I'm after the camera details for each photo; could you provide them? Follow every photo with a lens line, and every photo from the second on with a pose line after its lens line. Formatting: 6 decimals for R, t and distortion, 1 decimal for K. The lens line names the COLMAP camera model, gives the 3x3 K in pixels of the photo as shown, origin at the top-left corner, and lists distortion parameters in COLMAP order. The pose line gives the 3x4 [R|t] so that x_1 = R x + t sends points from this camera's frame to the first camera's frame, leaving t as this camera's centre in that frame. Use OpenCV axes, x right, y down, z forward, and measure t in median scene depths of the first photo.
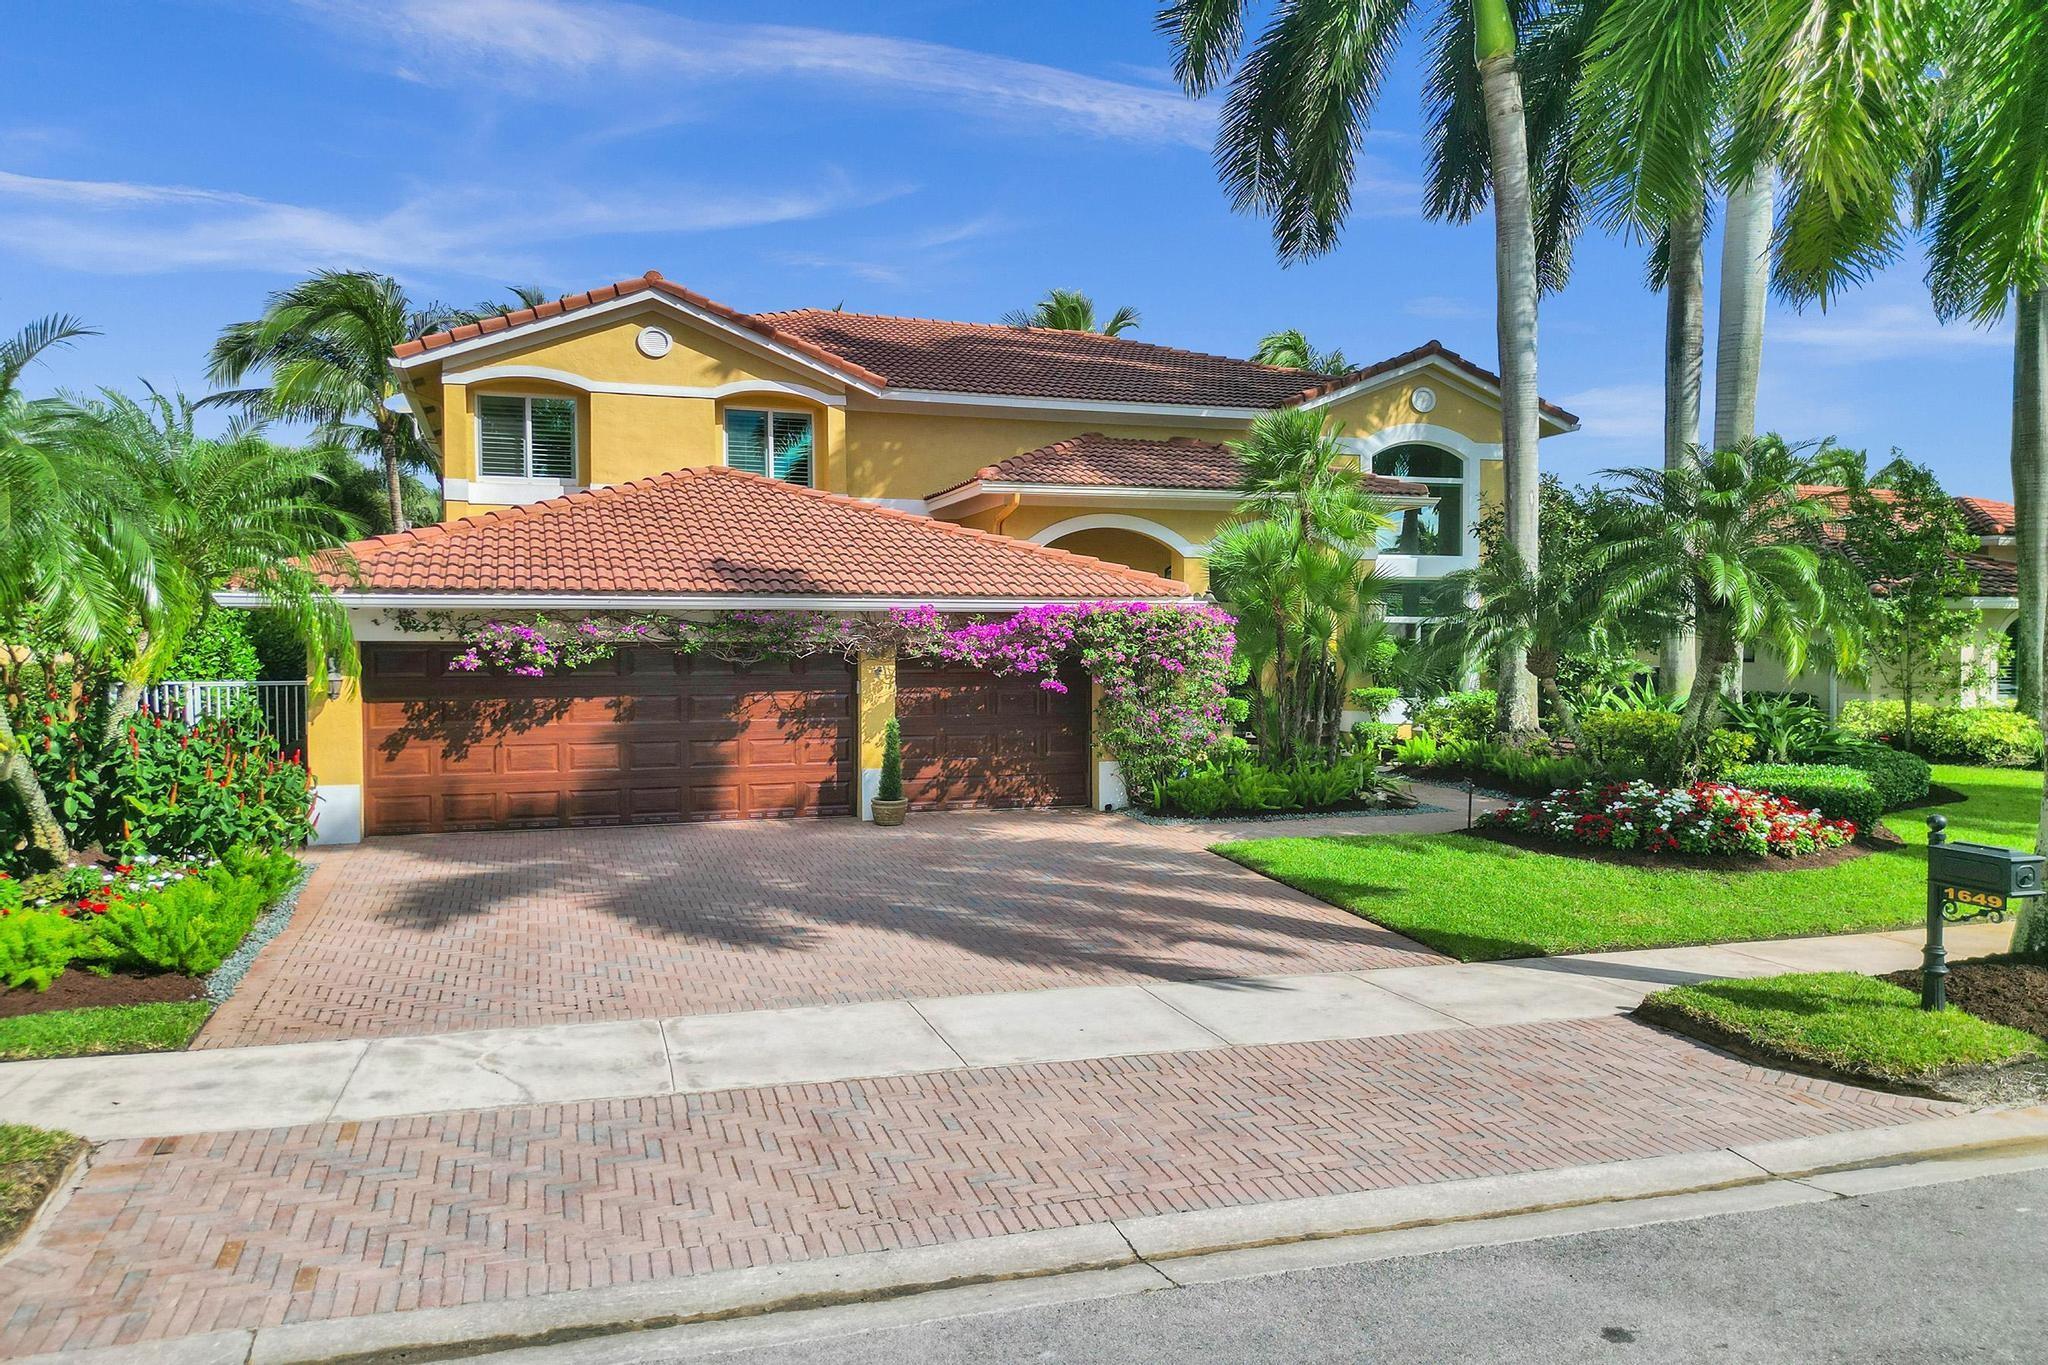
lens RADIAL K [[1345.8, 0, 1032.9], [0, 1345.8, 810.8], [0, 0, 1]] dist [0.062492, -0.073041]
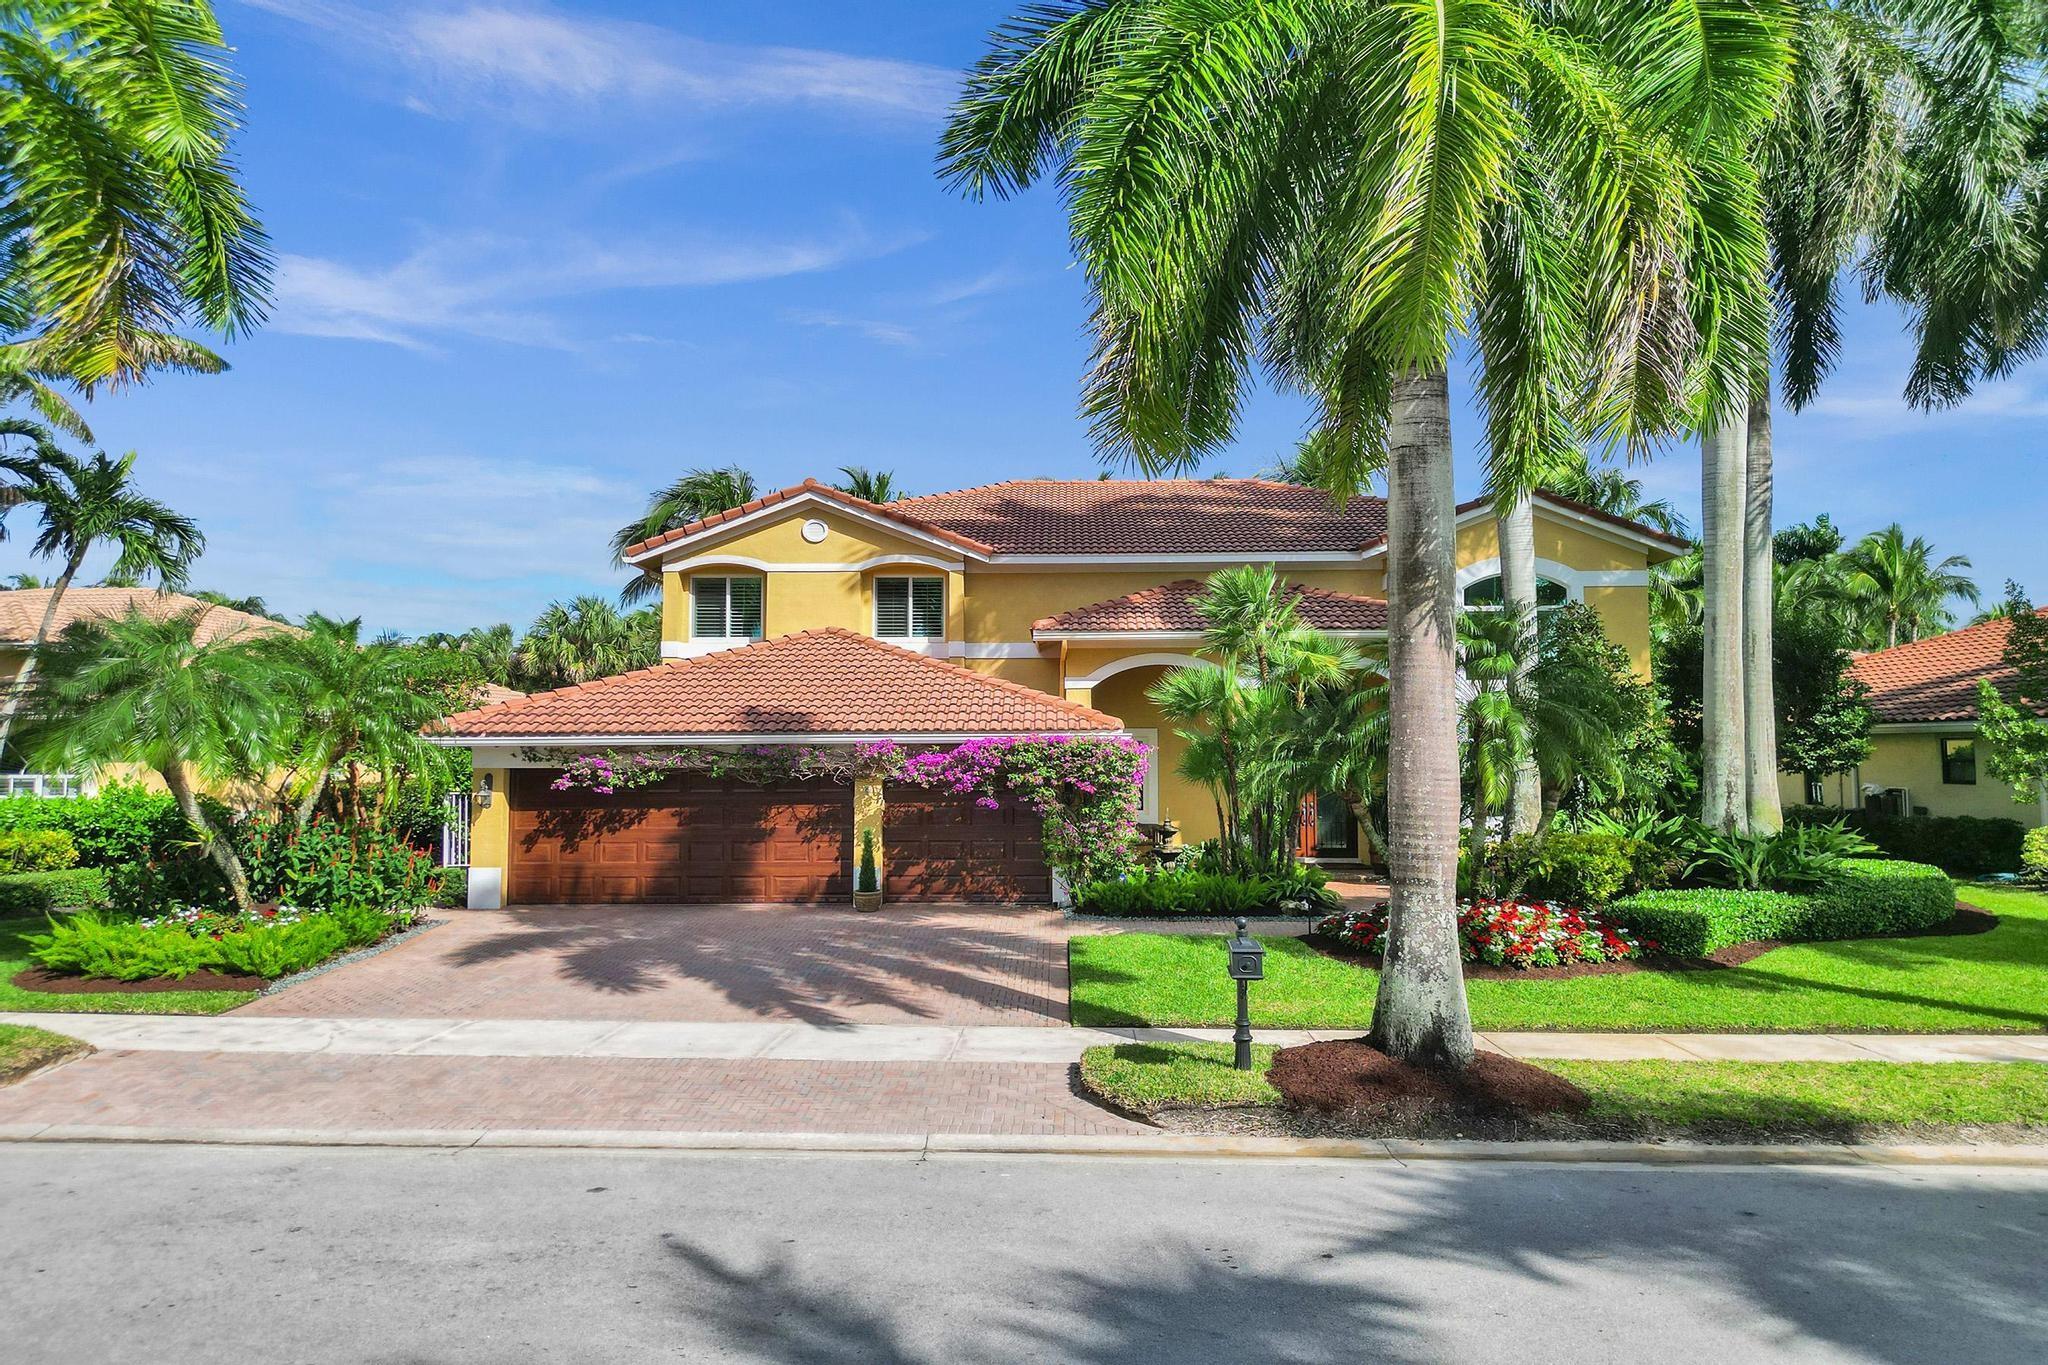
lens RADIAL K [[1345.8, 0, 1032.9], [0, 1345.8, 810.8], [0, 0, 1]] dist [0.062492, -0.073041]
pose [[0.944818, 0.013101, -0.327334, 0.468602], [-0.038589, 0.996695, -0.071491, 0.000869], [0.325315, 0.080177, 0.942201, -0.153957]]
